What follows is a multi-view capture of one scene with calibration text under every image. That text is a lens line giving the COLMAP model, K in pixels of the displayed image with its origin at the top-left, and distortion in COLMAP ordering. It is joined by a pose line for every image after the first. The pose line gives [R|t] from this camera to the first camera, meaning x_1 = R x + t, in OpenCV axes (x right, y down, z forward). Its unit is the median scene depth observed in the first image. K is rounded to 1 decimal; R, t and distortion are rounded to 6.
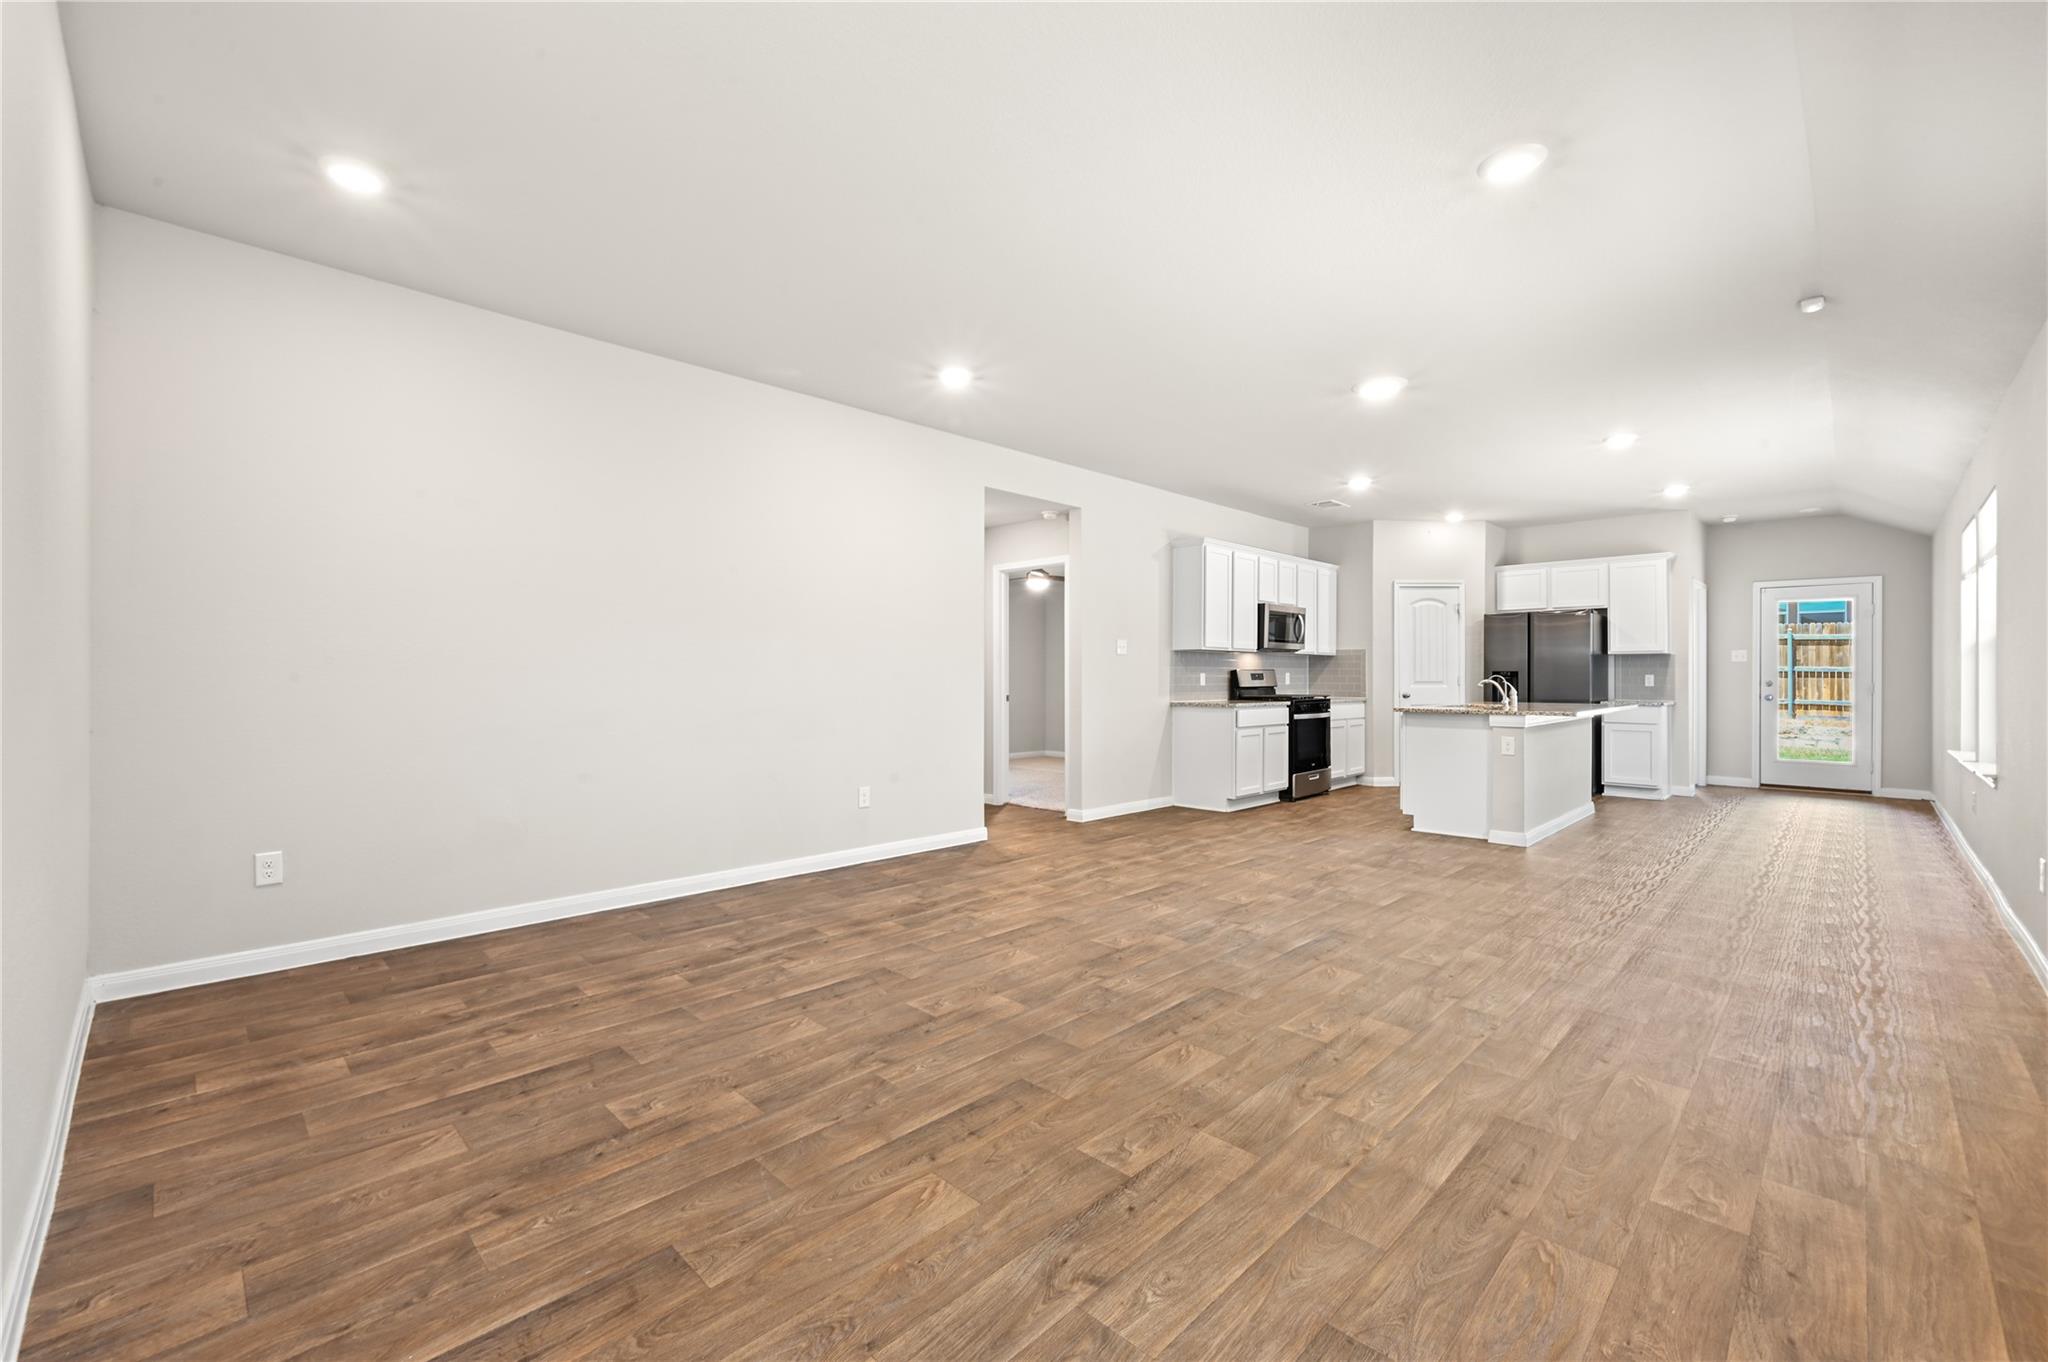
lens RADIAL K [[836.2, 0, 996.4], [0, 836.2, 734.5], [0, 0, 1]] dist [-0.007140, 0.000045]
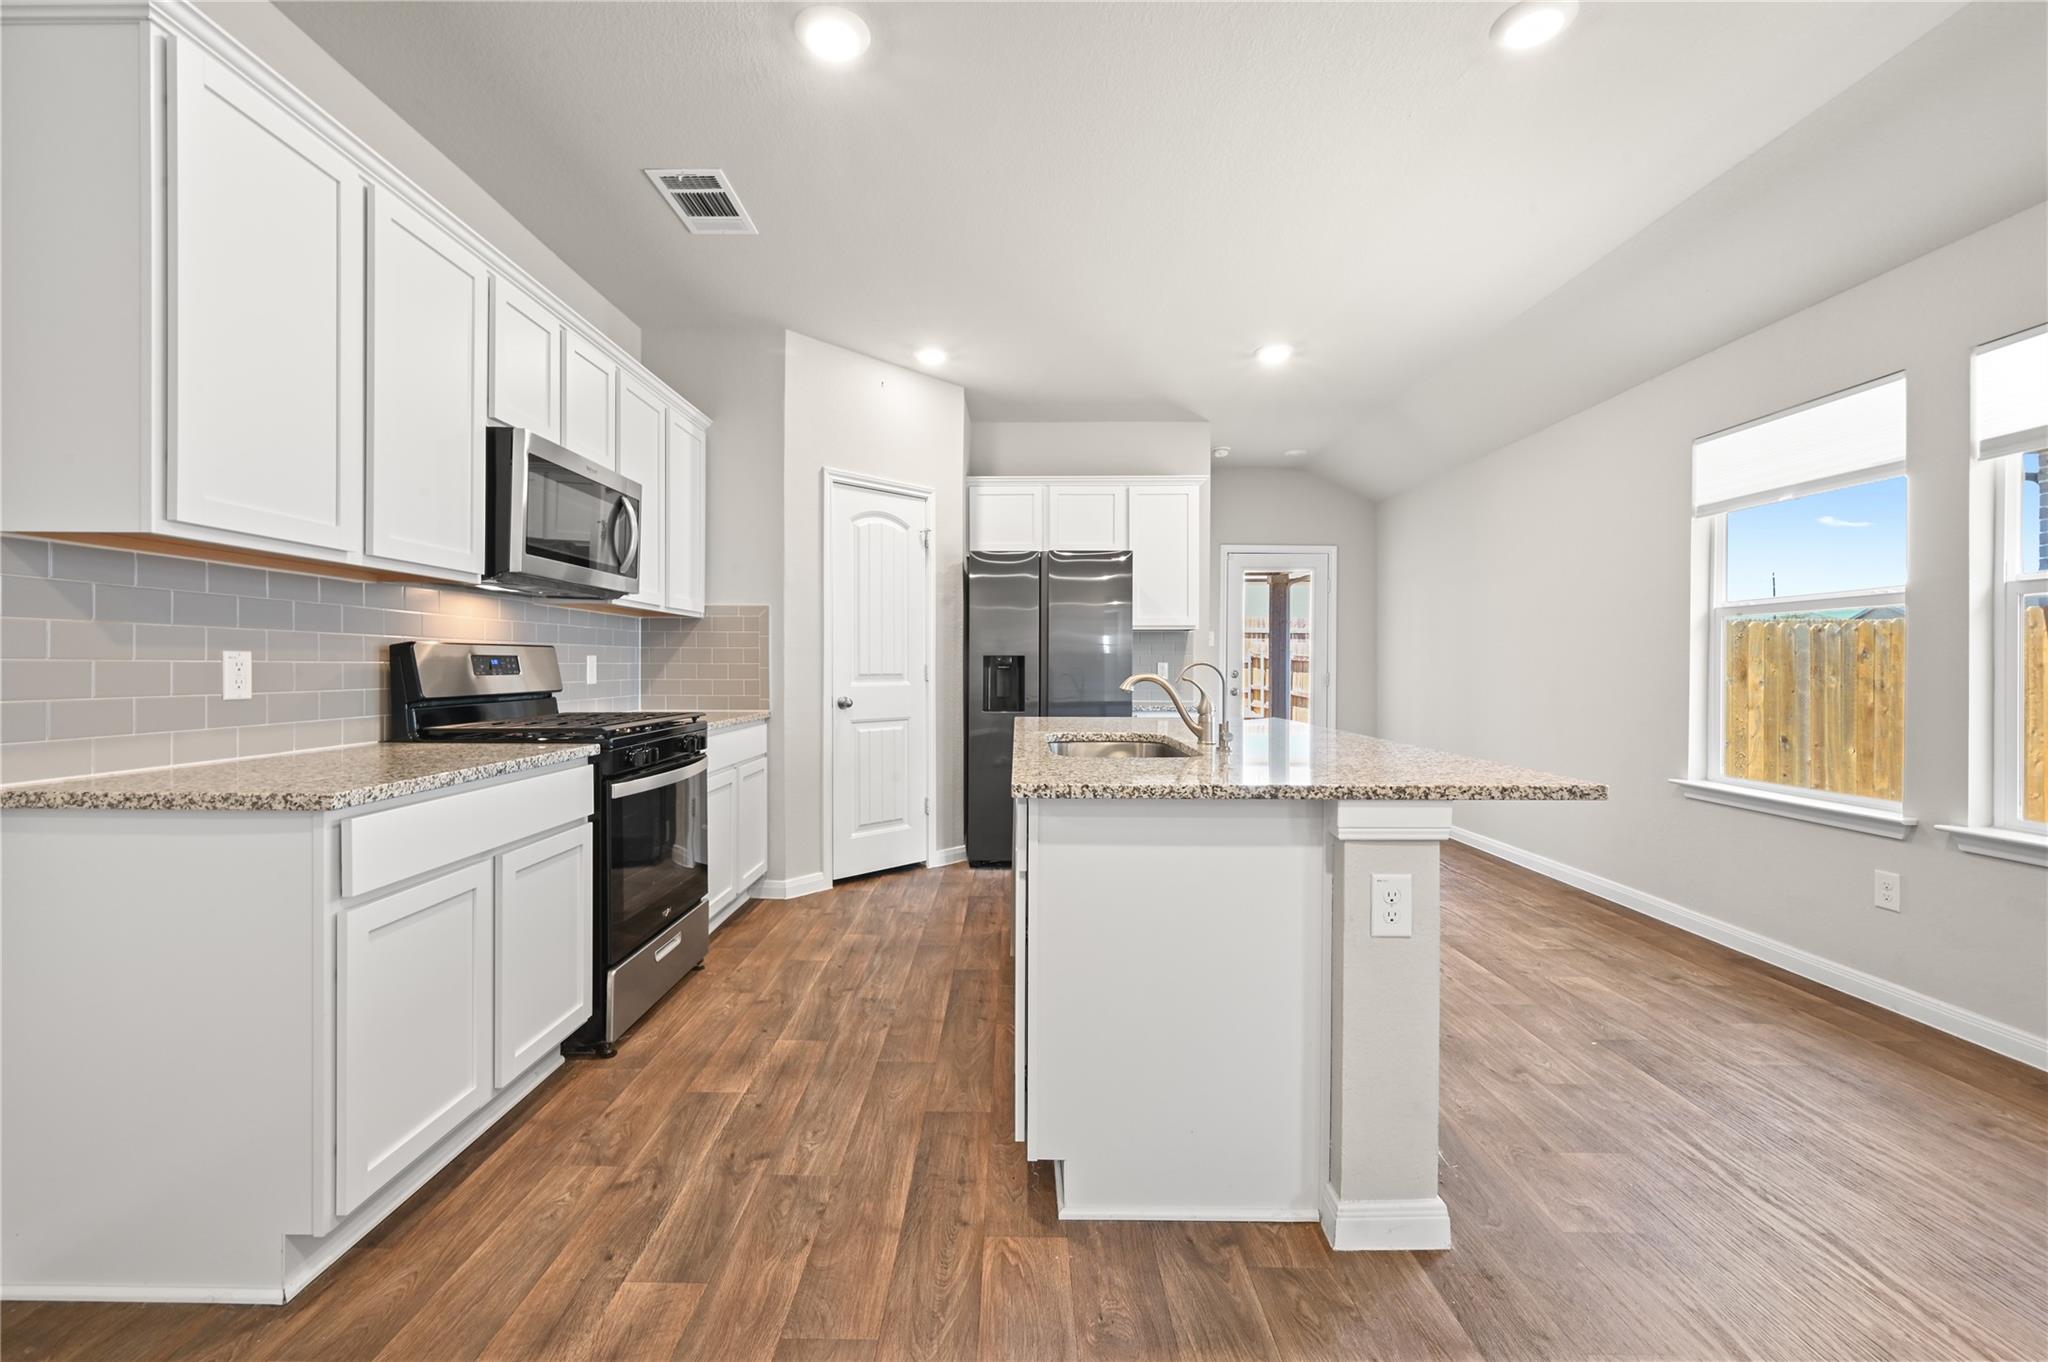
lens RADIAL K [[842.2, 0, 1006.1], [0, 842.2, 671.9], [0, 0, 1]] dist [-0.003675, 0.000235]
pose [[0.710042, -0.004774, 0.704143, 0.224677], [0.049676, 0.997825, -0.043327, -0.042051], [-0.702405, 0.065743, 0.708735, 0.629759]]
